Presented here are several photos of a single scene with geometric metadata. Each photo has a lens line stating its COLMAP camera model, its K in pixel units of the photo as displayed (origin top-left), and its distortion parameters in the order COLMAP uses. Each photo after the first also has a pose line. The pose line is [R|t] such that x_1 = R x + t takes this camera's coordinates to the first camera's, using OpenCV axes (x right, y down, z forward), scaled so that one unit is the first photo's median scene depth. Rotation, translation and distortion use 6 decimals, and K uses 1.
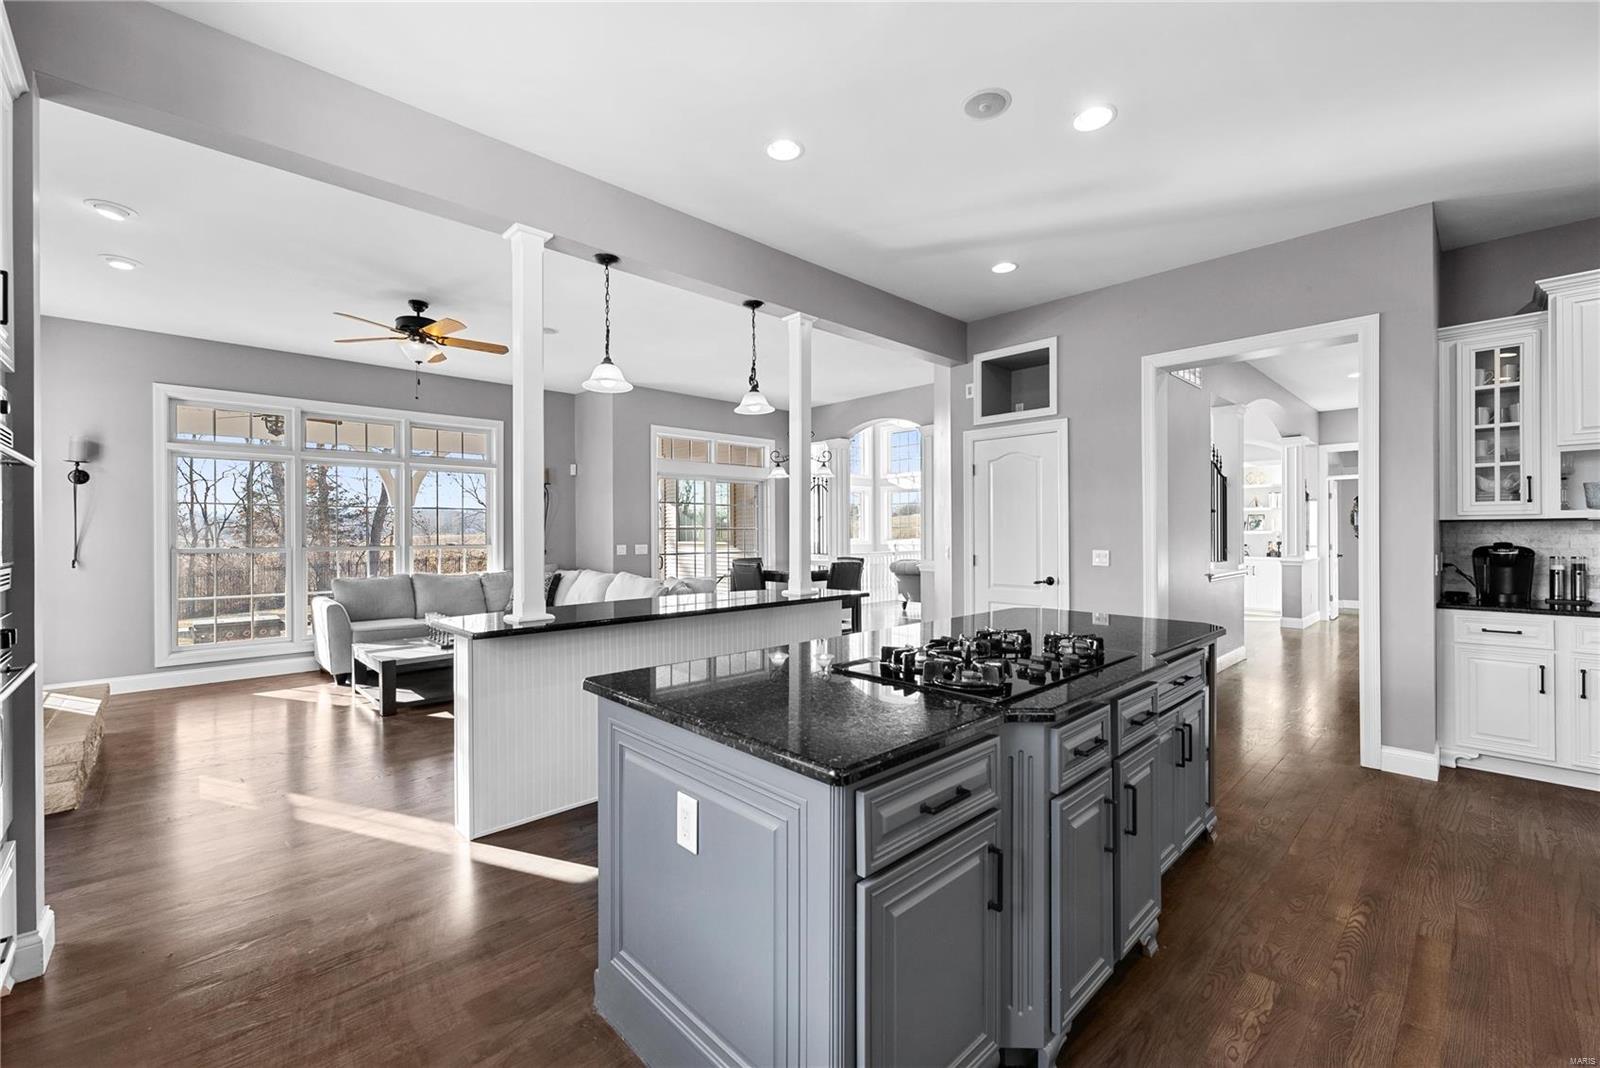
lens RADIAL K [[650.8, 0, 807.1], [0, 650.8, 535.6], [0, 0, 1]] dist [0.003494, -0.000192]
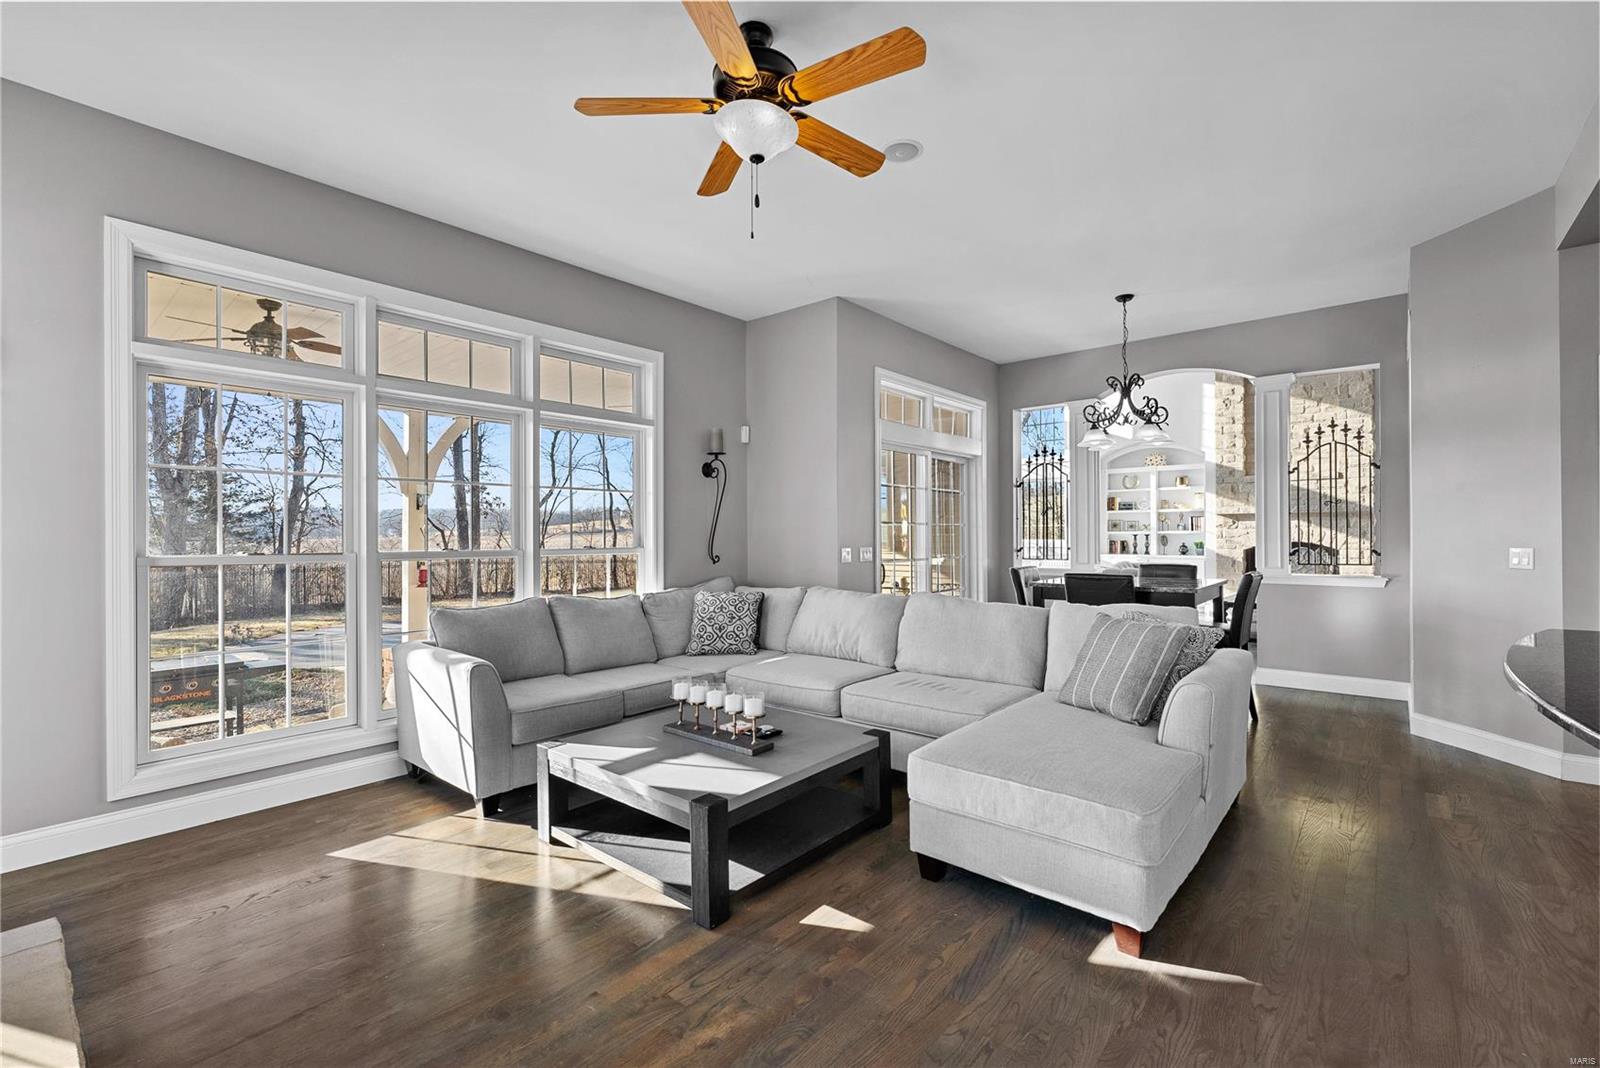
lens RADIAL K [[687.8, 0, 806.3], [0, 687.8, 534.2], [0, 0, 1]] dist [0.004298, 0.000207]
pose [[0.995611, 0.000749, 0.093587, -0.469407], [0.000062, 0.999962, -0.008661, 0.008054], [-0.093590, 0.008629, 0.995573, 0.389254]]
